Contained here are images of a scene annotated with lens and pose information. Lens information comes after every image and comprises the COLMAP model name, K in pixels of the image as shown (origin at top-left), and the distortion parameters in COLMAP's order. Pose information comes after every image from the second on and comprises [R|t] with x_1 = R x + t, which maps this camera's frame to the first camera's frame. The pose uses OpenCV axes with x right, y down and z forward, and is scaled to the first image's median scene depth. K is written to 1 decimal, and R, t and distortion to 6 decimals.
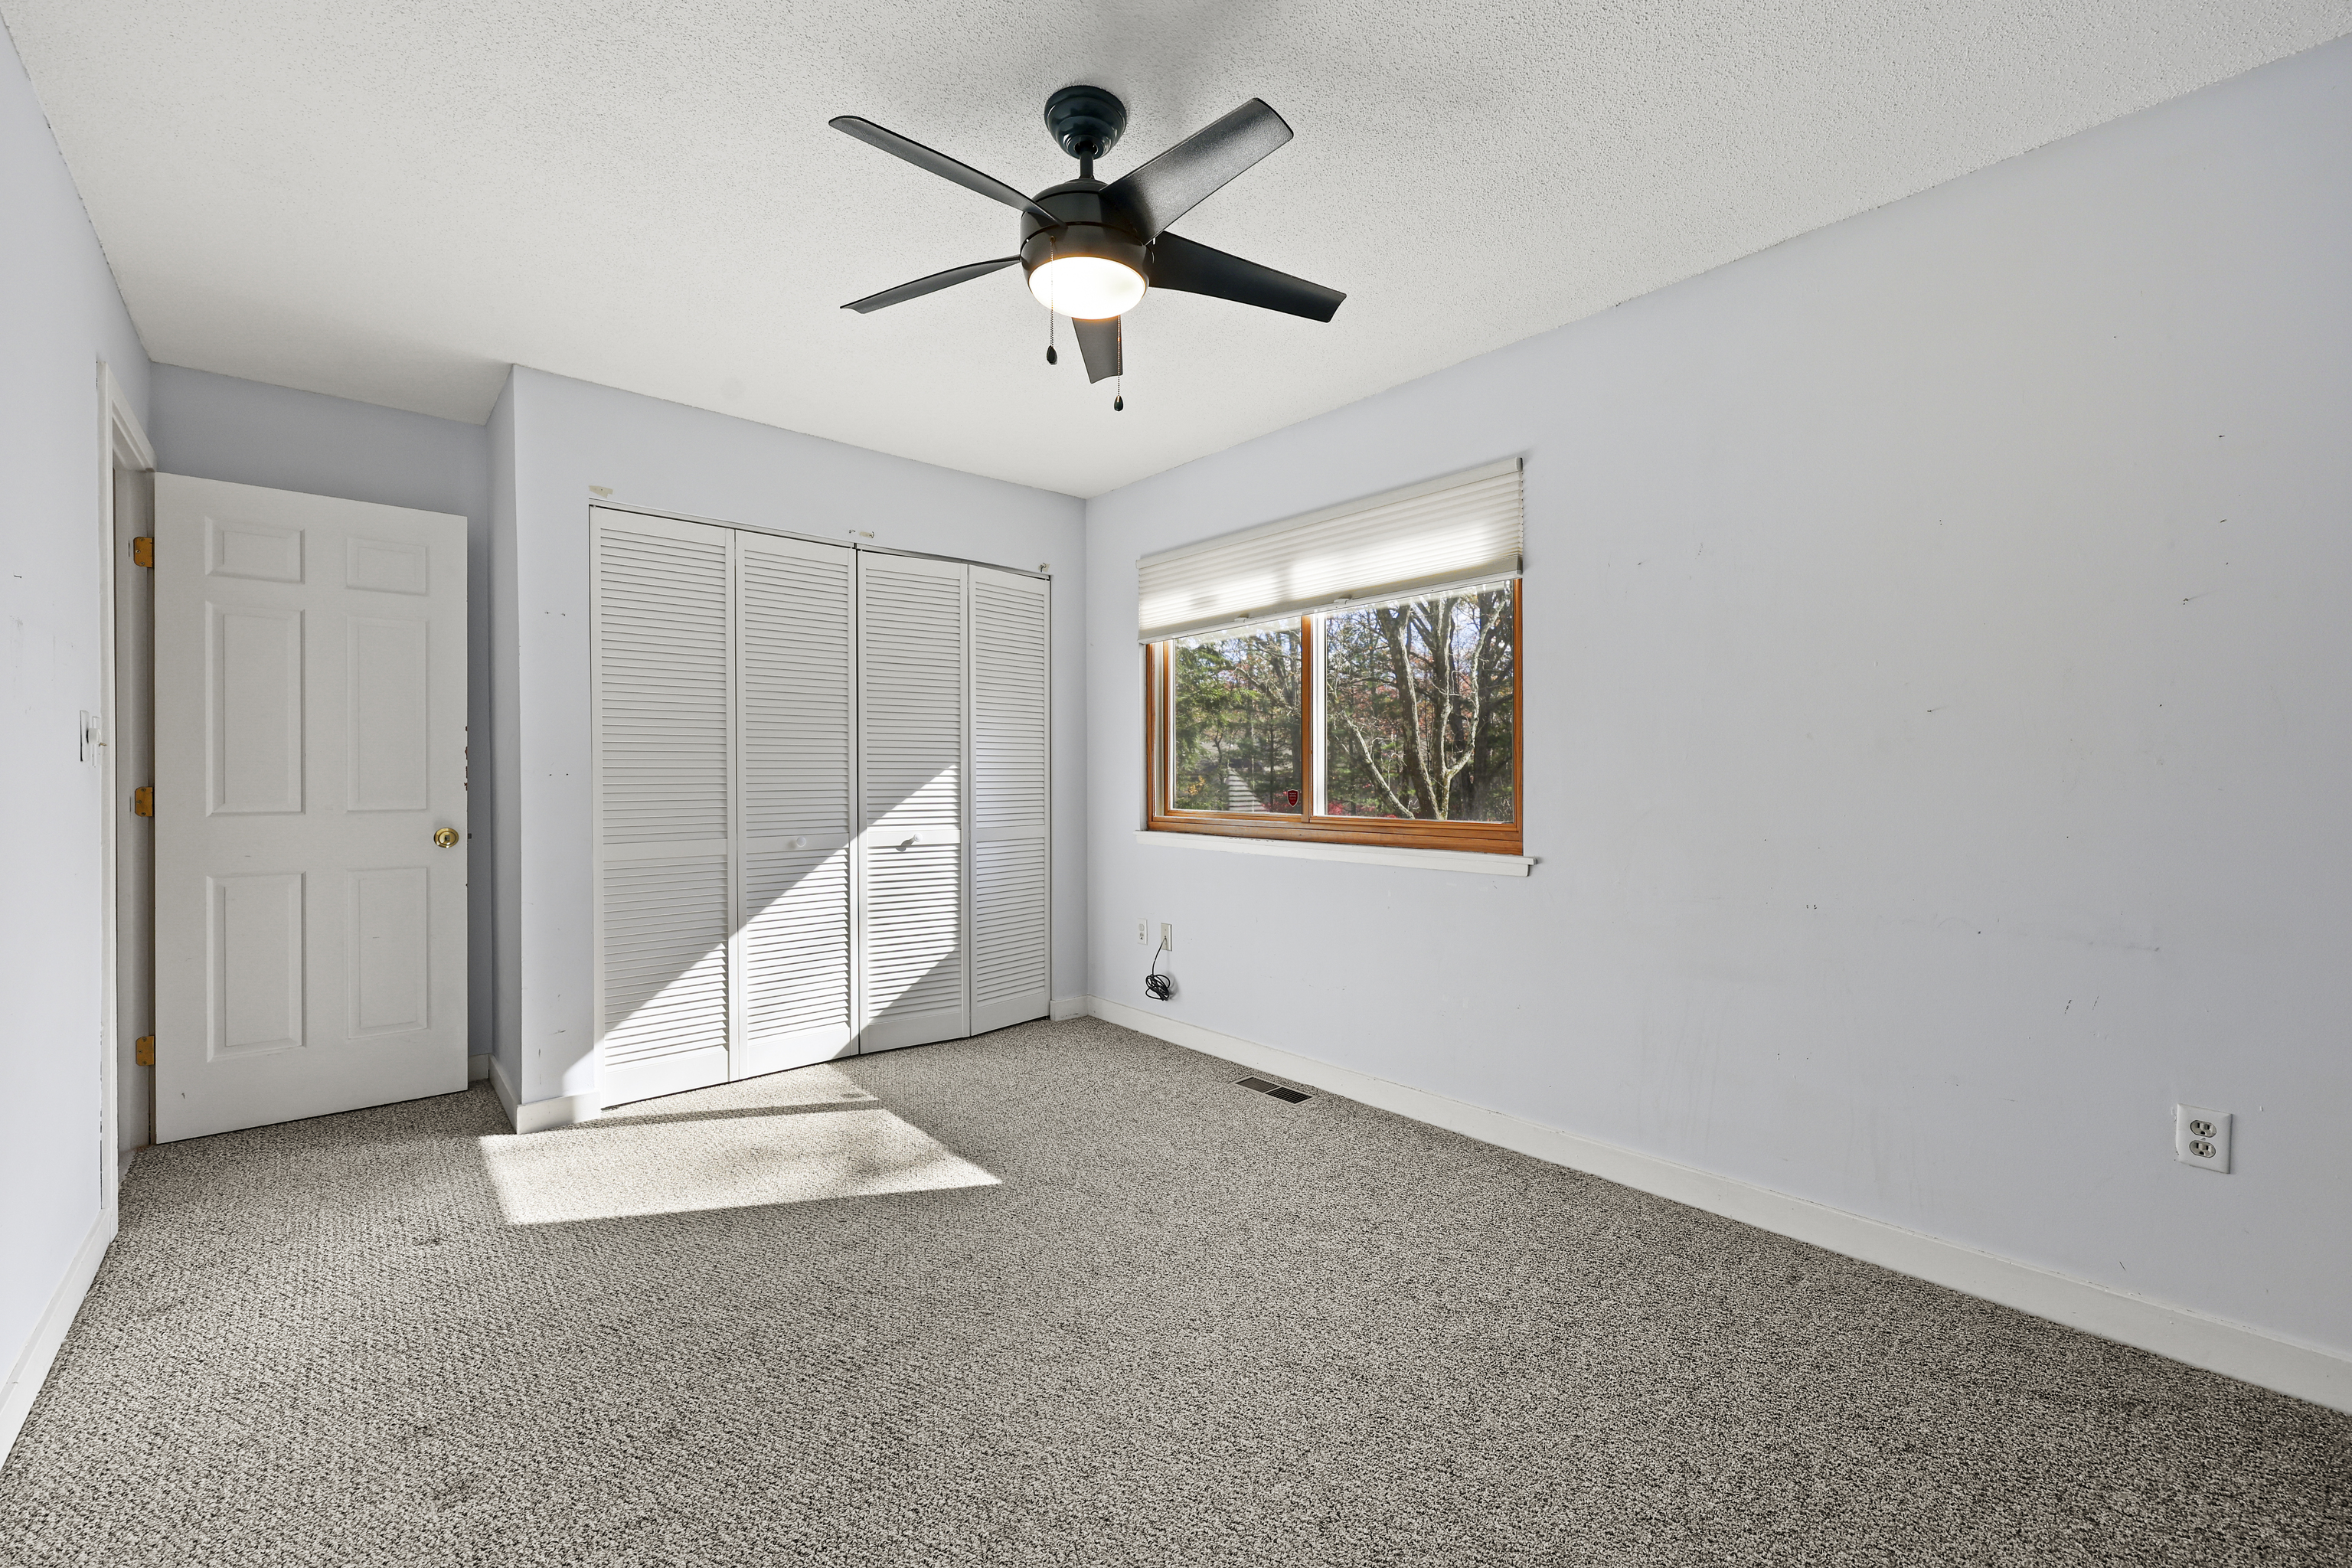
lens RADIAL K [[954.7, 0, 1187.7], [0, 954.7, 778.1], [0, 0, 1]] dist [0.000589, -0.000401]
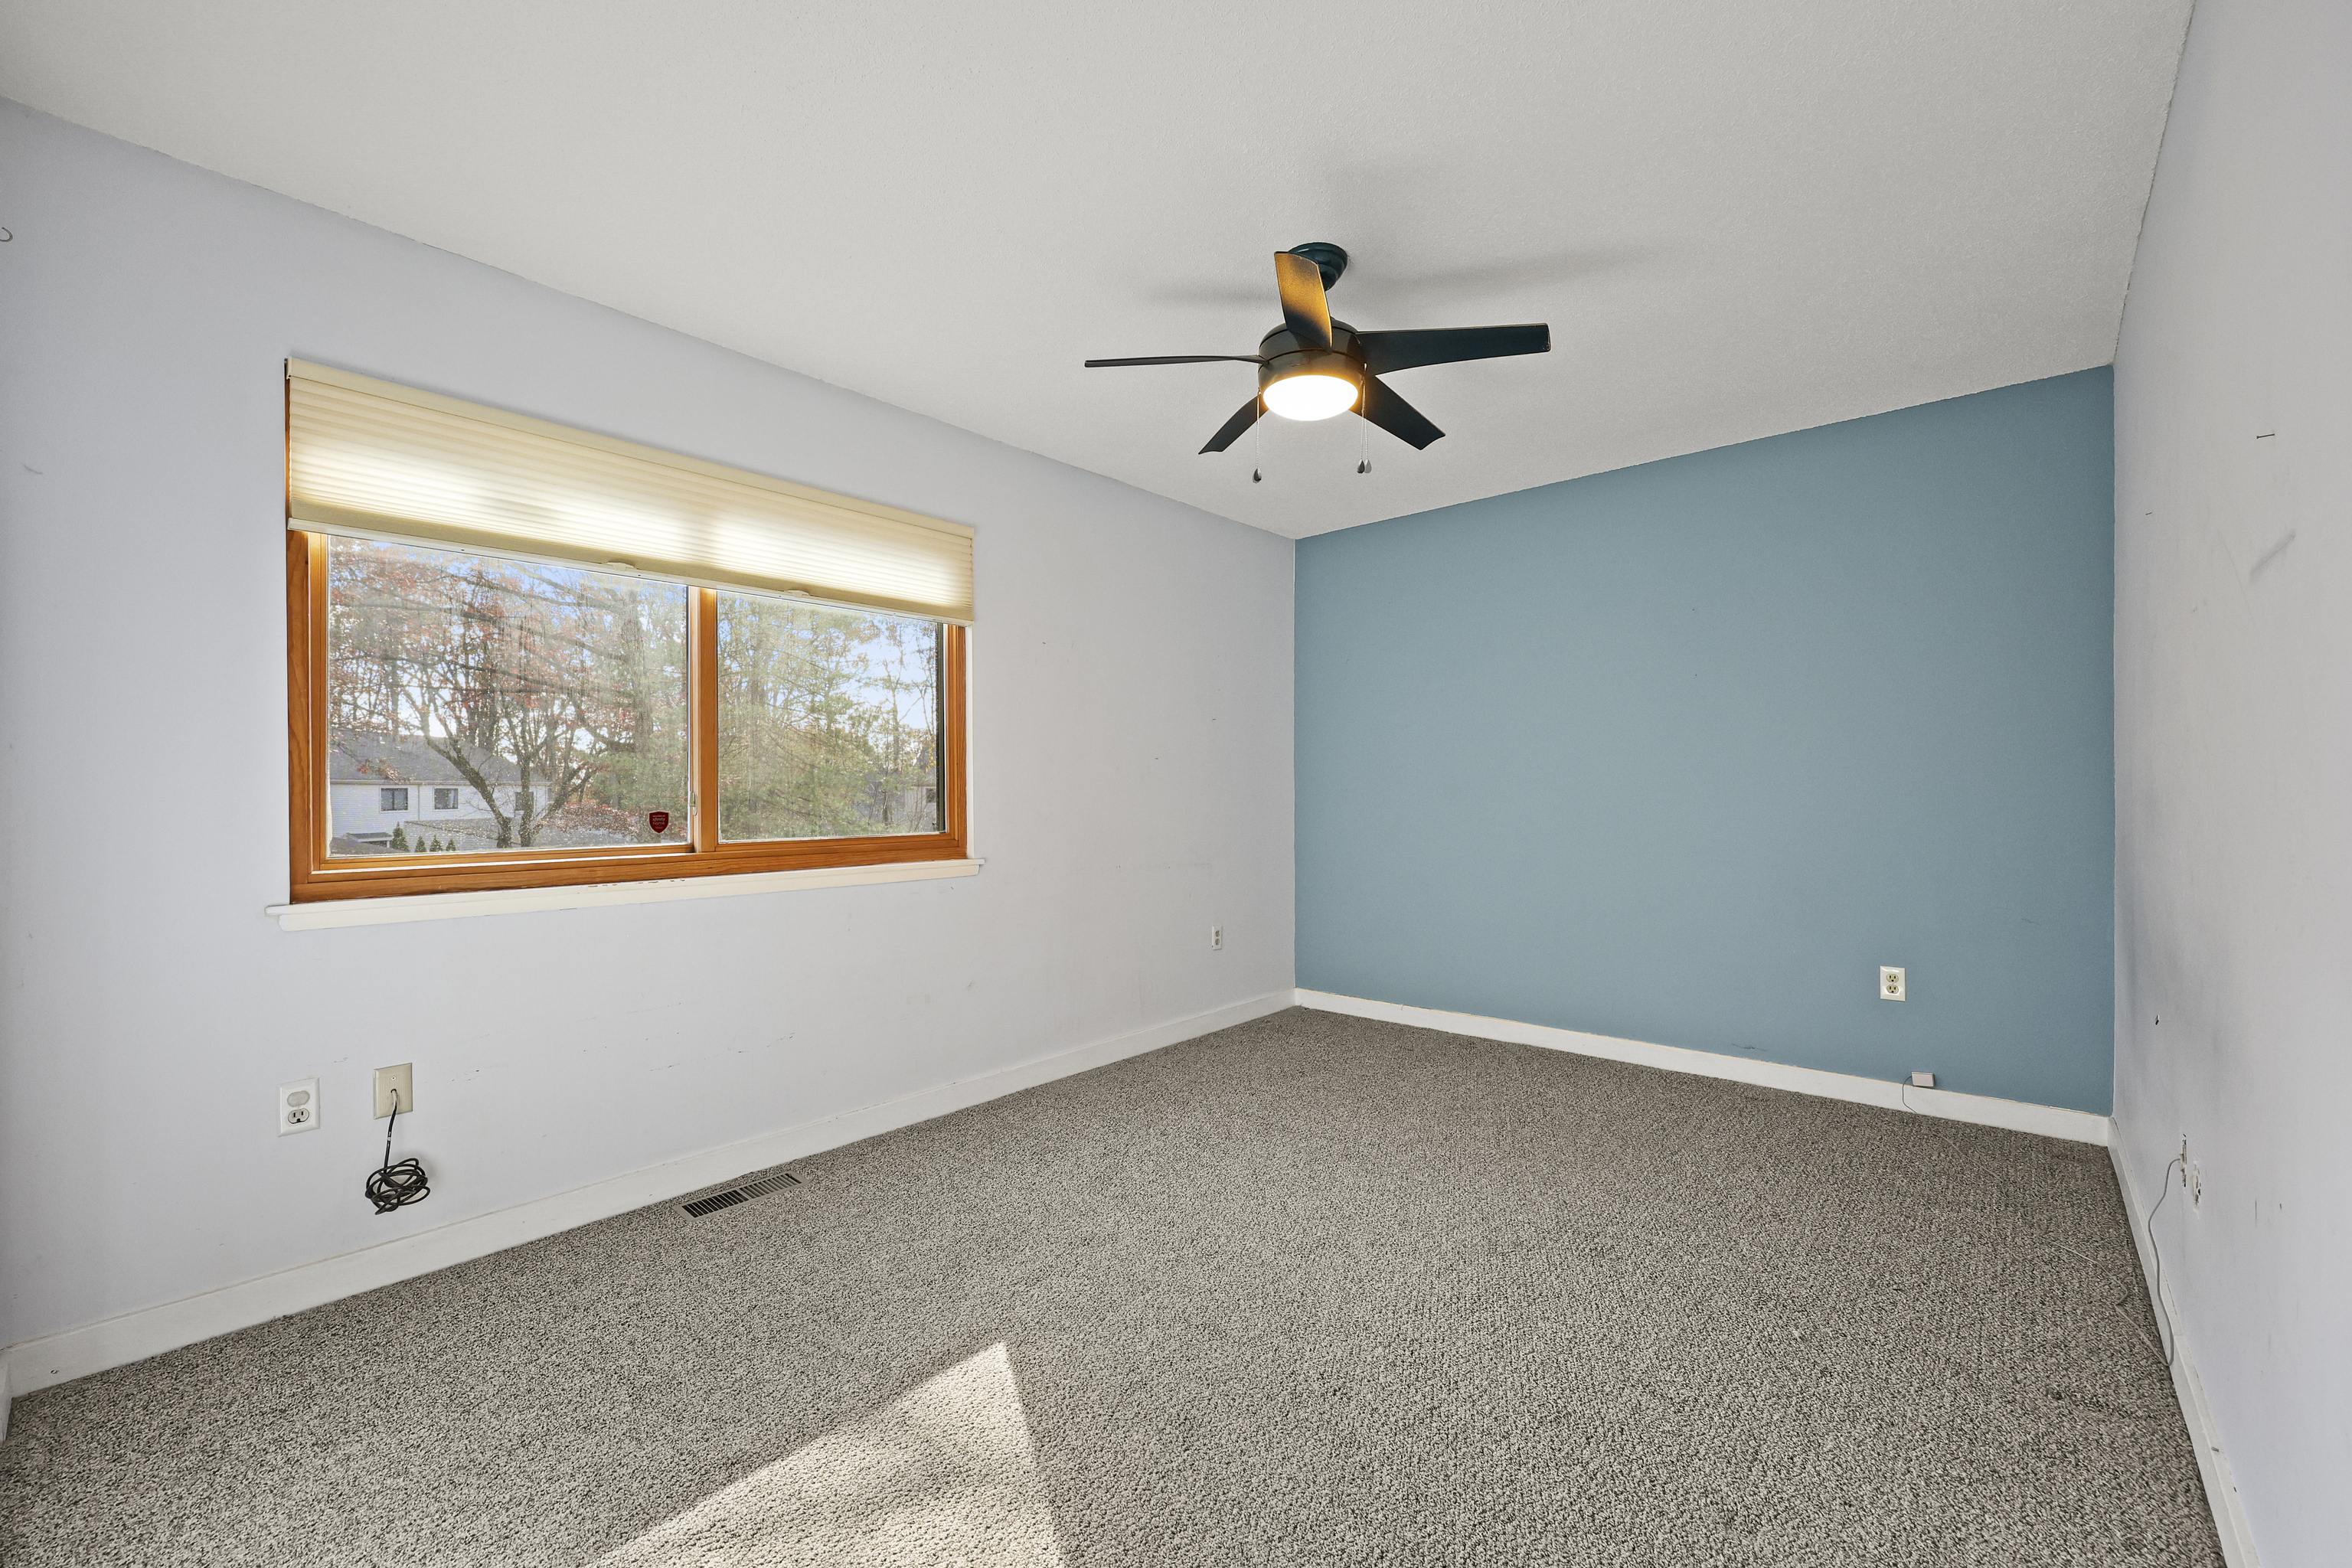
lens RADIAL K [[954.7, 0, 1187.4], [0, 954.7, 790.2], [0, 0, 1]] dist [0.000589, -0.000401]
pose [[-0.128206, 0.004847, 0.991736, -0.801494], [0.008819, 0.999954, -0.003747, 0.002901], [-0.991708, 0.008265, -0.128243, 0.807927]]
